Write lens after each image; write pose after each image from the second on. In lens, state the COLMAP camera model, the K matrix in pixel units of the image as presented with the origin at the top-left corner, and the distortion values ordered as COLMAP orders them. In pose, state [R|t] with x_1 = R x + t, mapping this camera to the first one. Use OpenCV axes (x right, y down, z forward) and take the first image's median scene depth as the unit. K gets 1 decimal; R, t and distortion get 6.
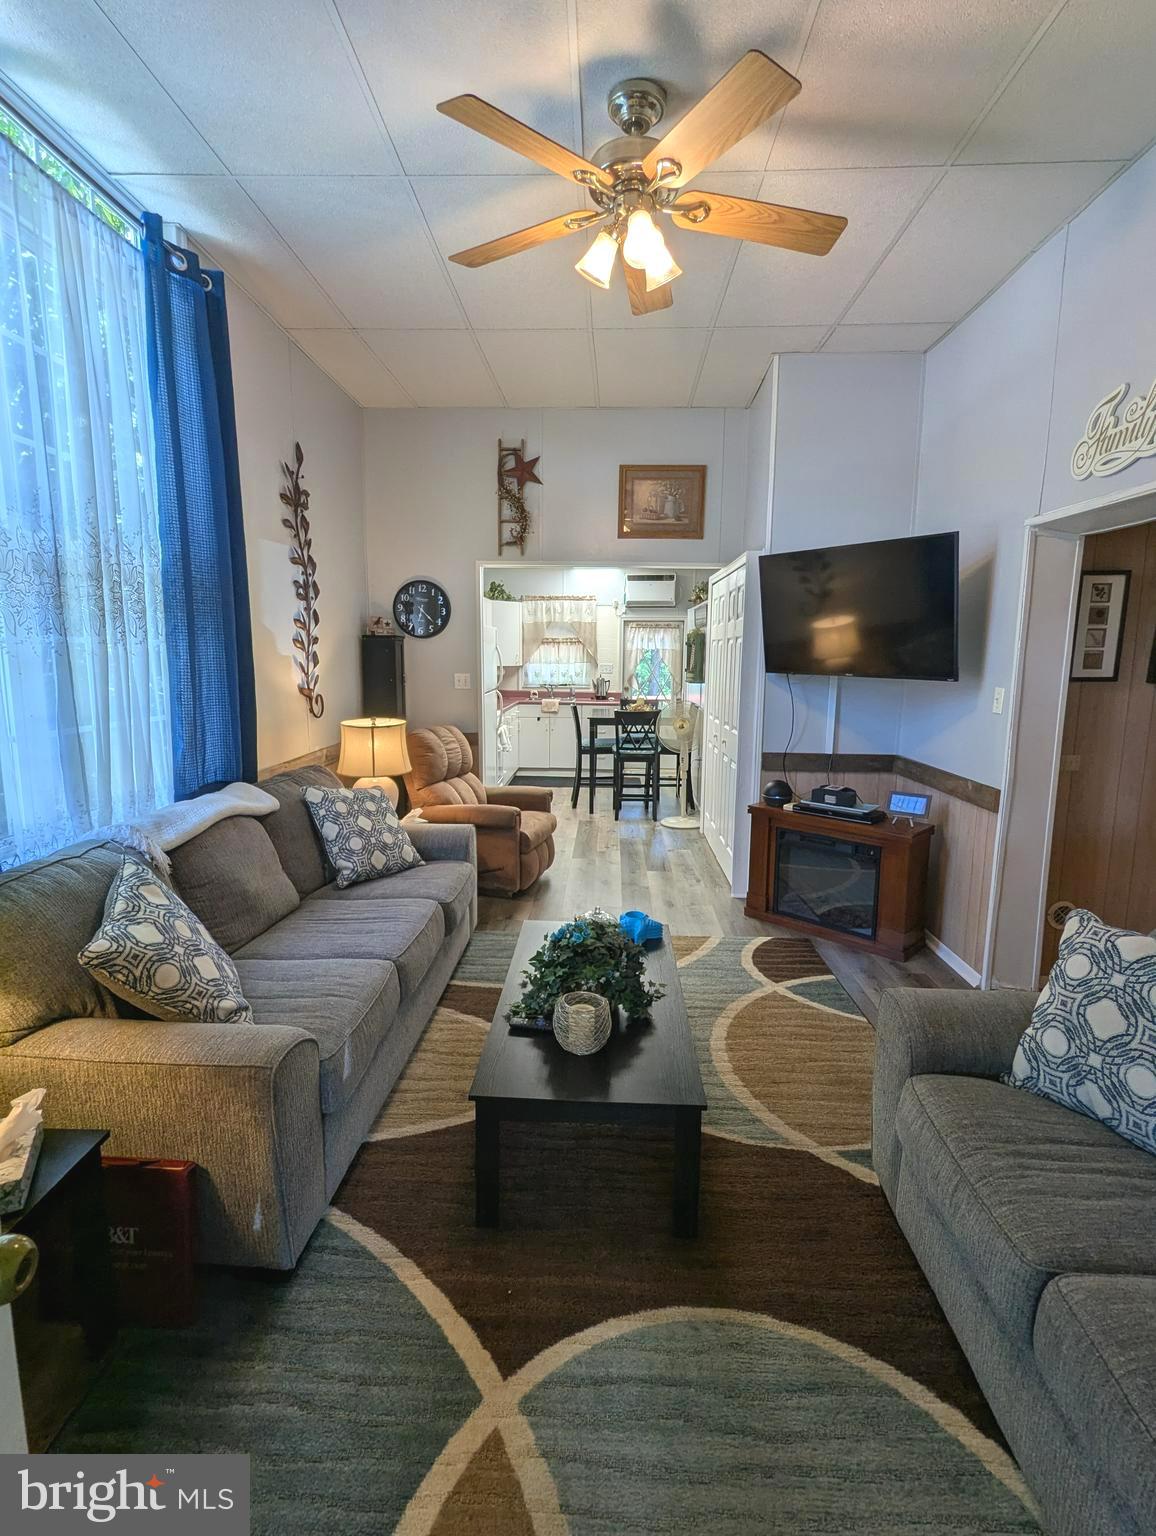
lens RADIAL K [[732.9, 0, 579.9], [0, 732.9, 766.1], [0, 0, 1]] dist [0.000497, -0.000904]
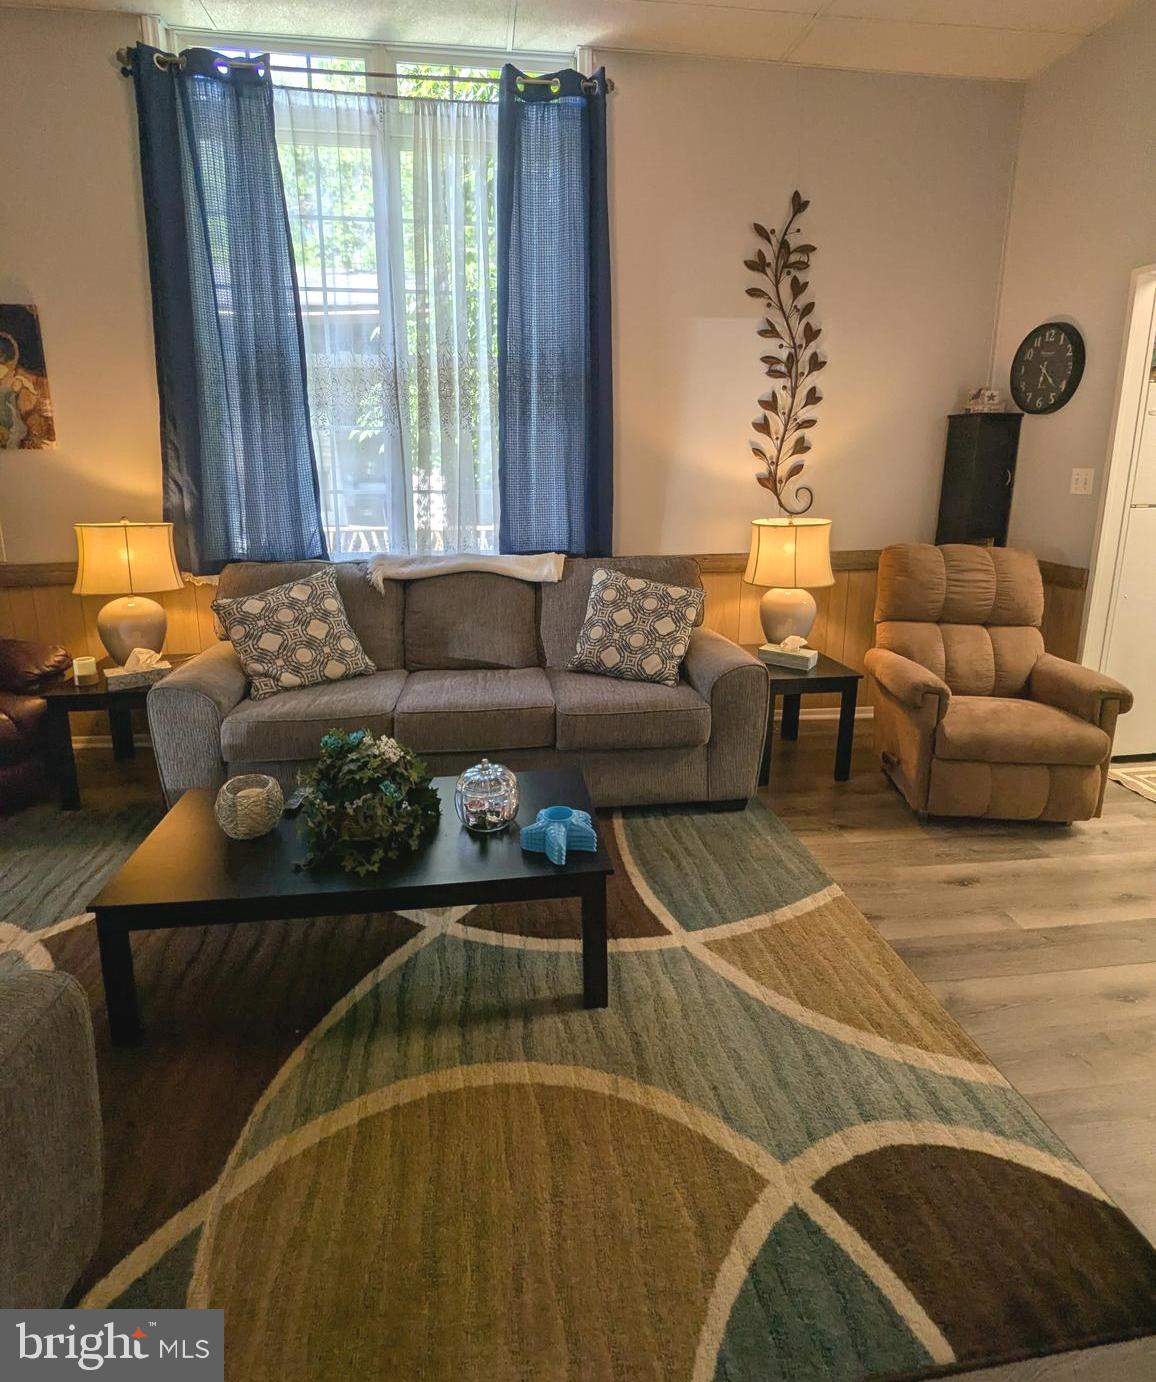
lens RADIAL K [[731.8, 0, 574.8], [0, 731.8, 609.3], [0, 0, 1]] dist [0.007560, -0.000985]
pose [[0.169966, 0.193973, -0.966171, 0.397764], [-0.150427, 0.974053, 0.169093, -0.054366], [0.973901, 0.116598, 0.194735, 0.502573]]
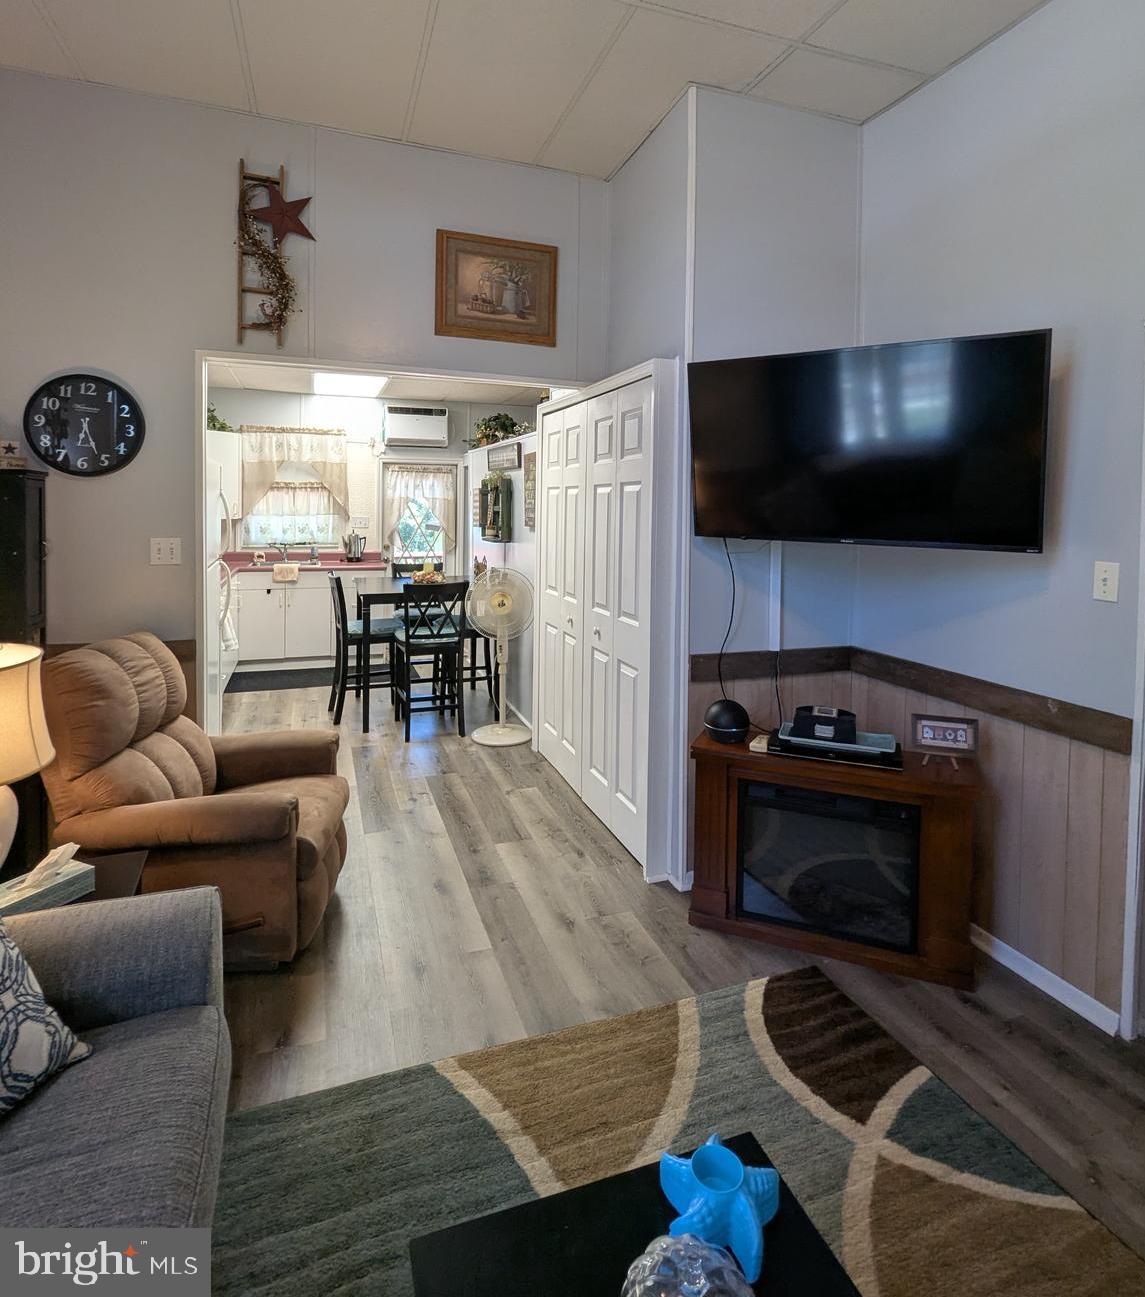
lens RADIAL K [[732.7, 0, 580.8], [0, 732.7, 526.8], [0, 0, 1]] dist [-0.004607, 0.001524]
pose [[0.924693, -0.005824, 0.380669, -0.081417], [0.050722, 0.992854, -0.108019, -0.059232], [-0.377320, 0.119192, 0.918381, 0.363360]]
